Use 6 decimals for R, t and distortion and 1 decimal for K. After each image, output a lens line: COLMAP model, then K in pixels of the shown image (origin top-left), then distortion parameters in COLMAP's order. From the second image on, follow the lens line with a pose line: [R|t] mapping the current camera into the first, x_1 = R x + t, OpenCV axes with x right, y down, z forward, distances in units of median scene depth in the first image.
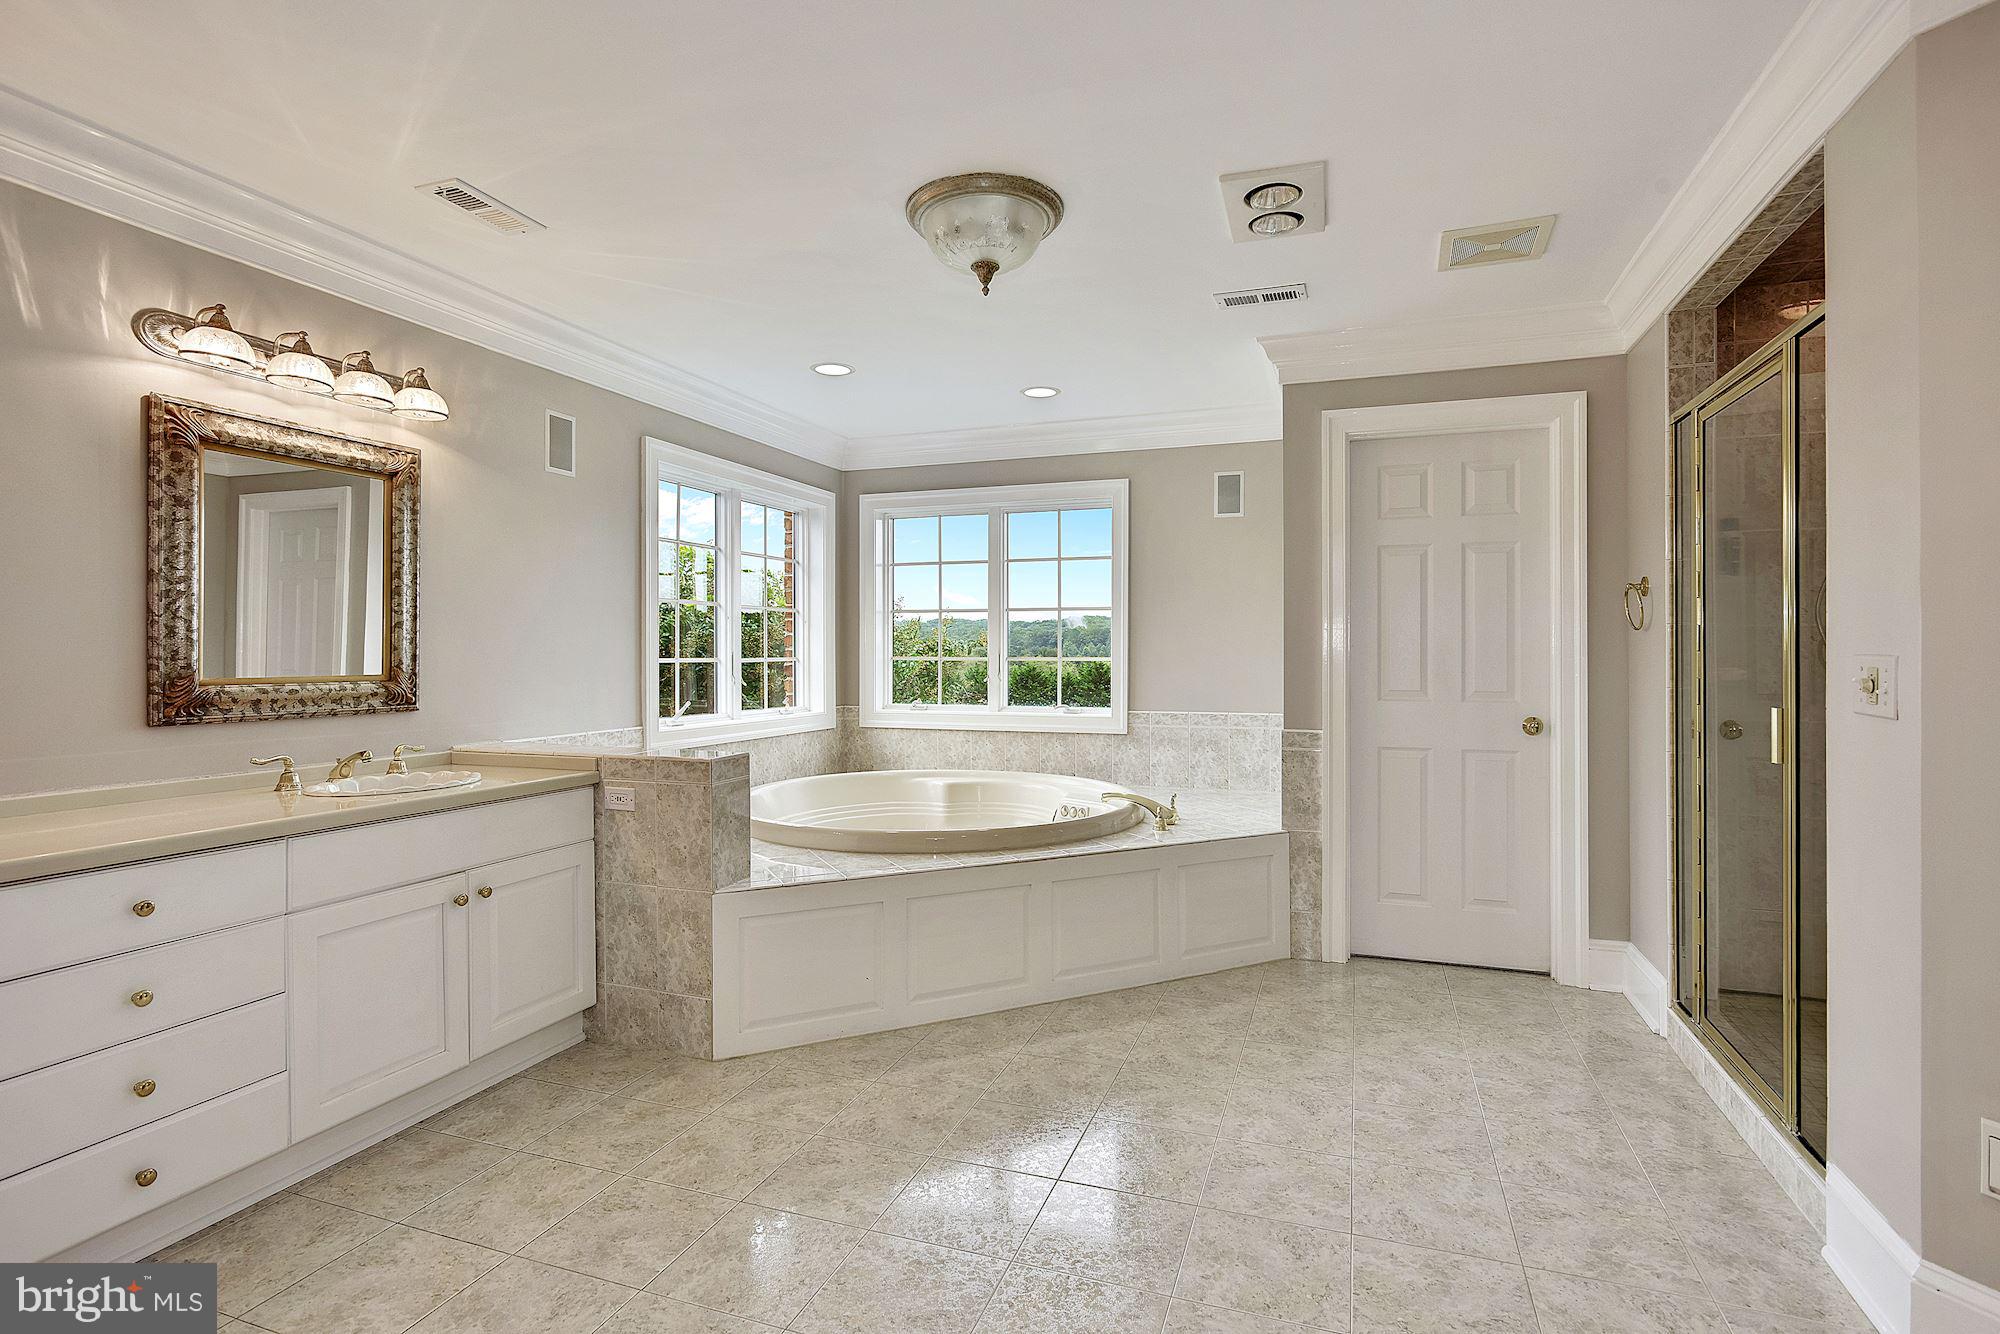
lens RADIAL K [[965.1, 0, 1038.8], [0, 965.1, 649.0], [0, 0, 1]] dist [-0.017041, 0.003283]
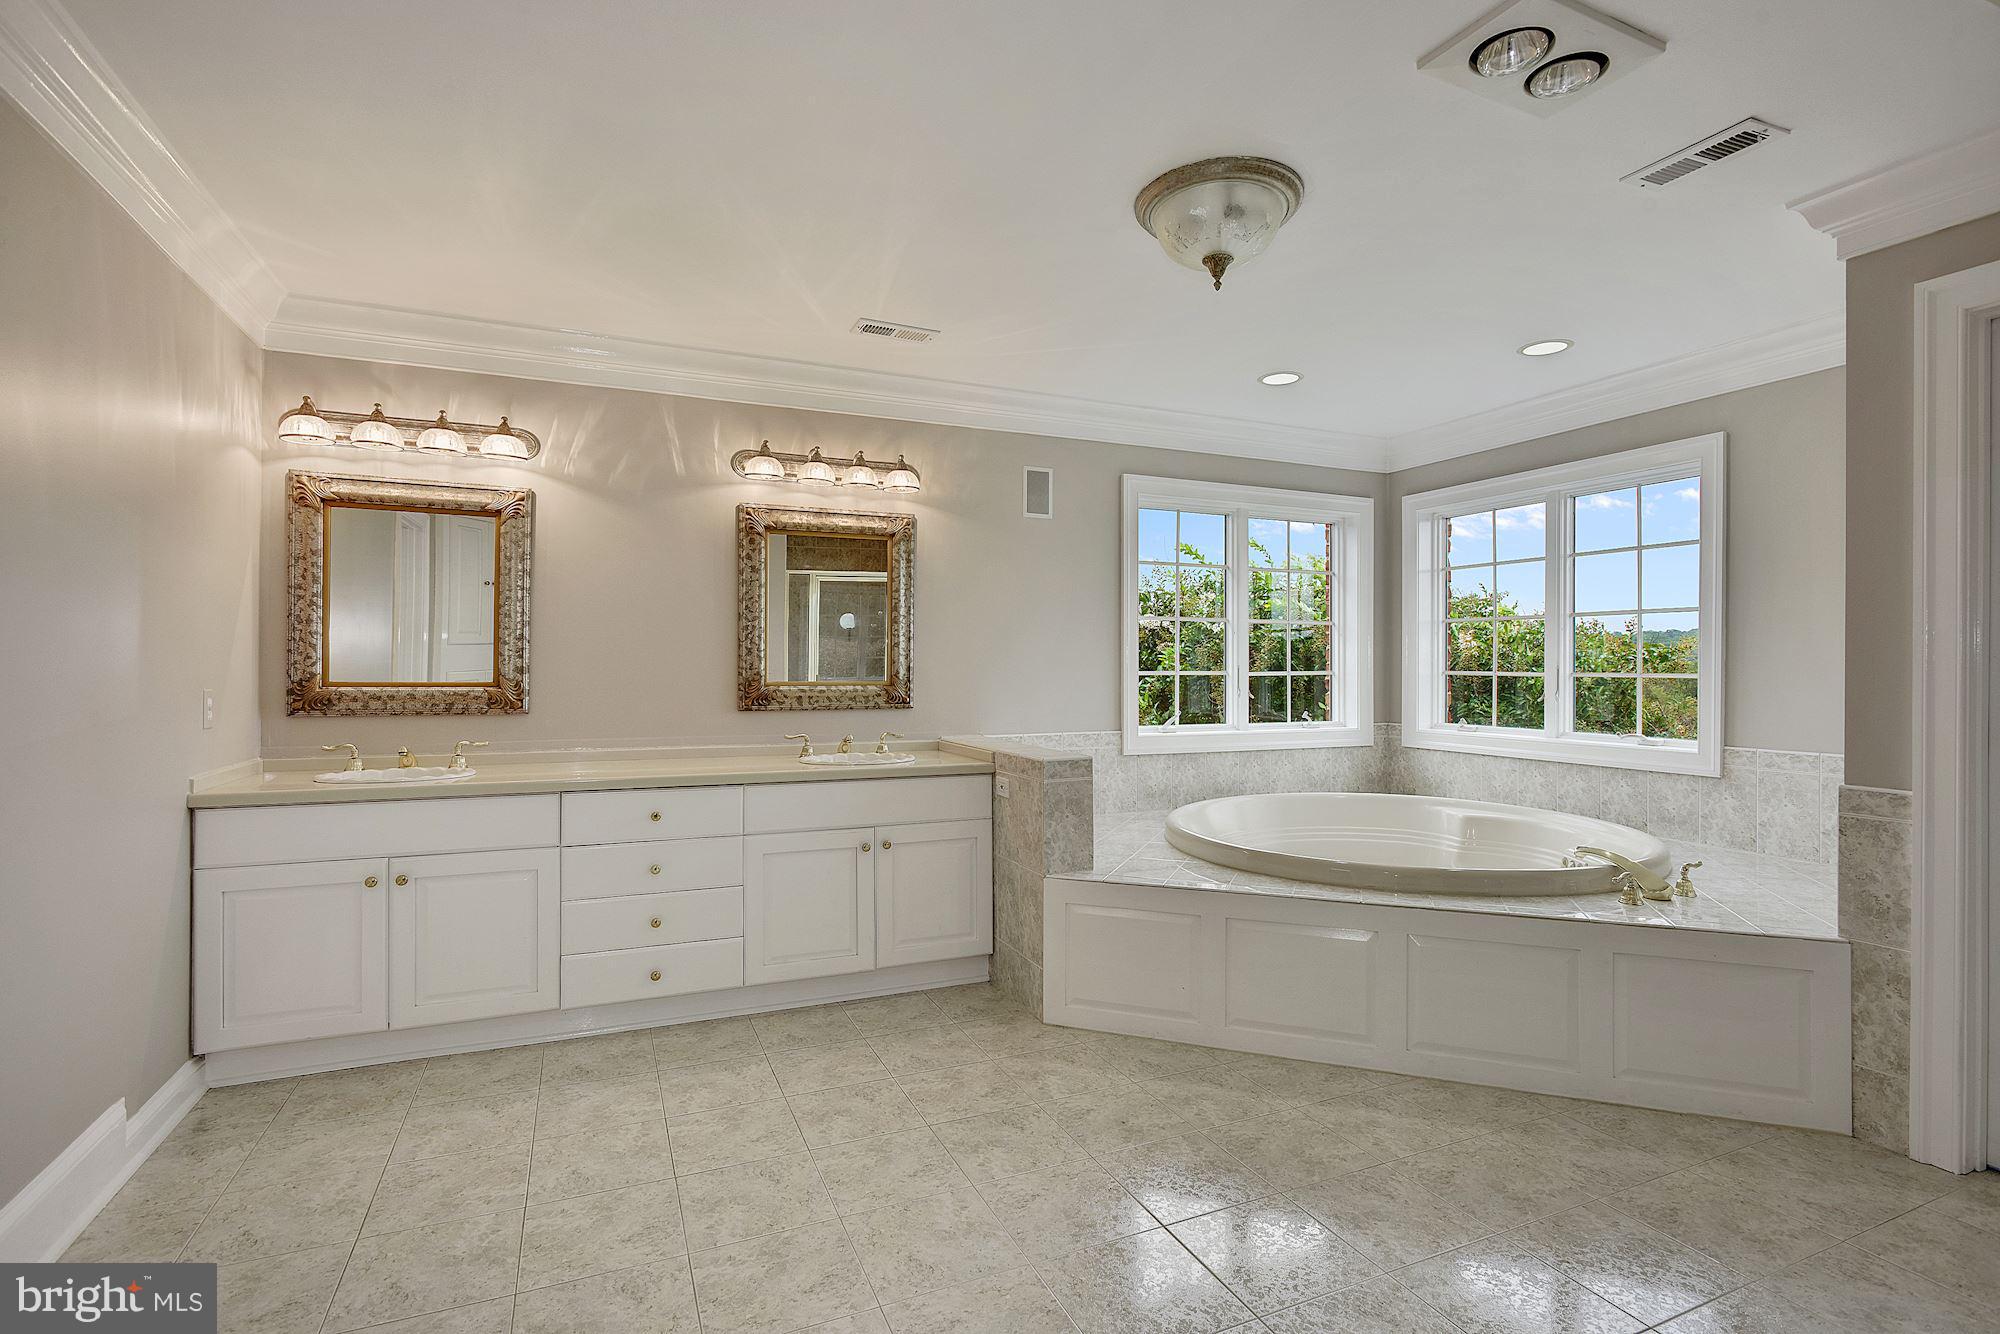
lens RADIAL K [[965.1, 0, 1025.9], [0, 965.1, 662.9], [0, 0, 1]] dist [-0.017041, 0.003283]
pose [[0.680490, 0.000397, -0.732758, 0.452831], [0.000342, 1.000000, 0.000859, -0.000687], [0.732758, -0.000835, 0.680489, 0.191241]]
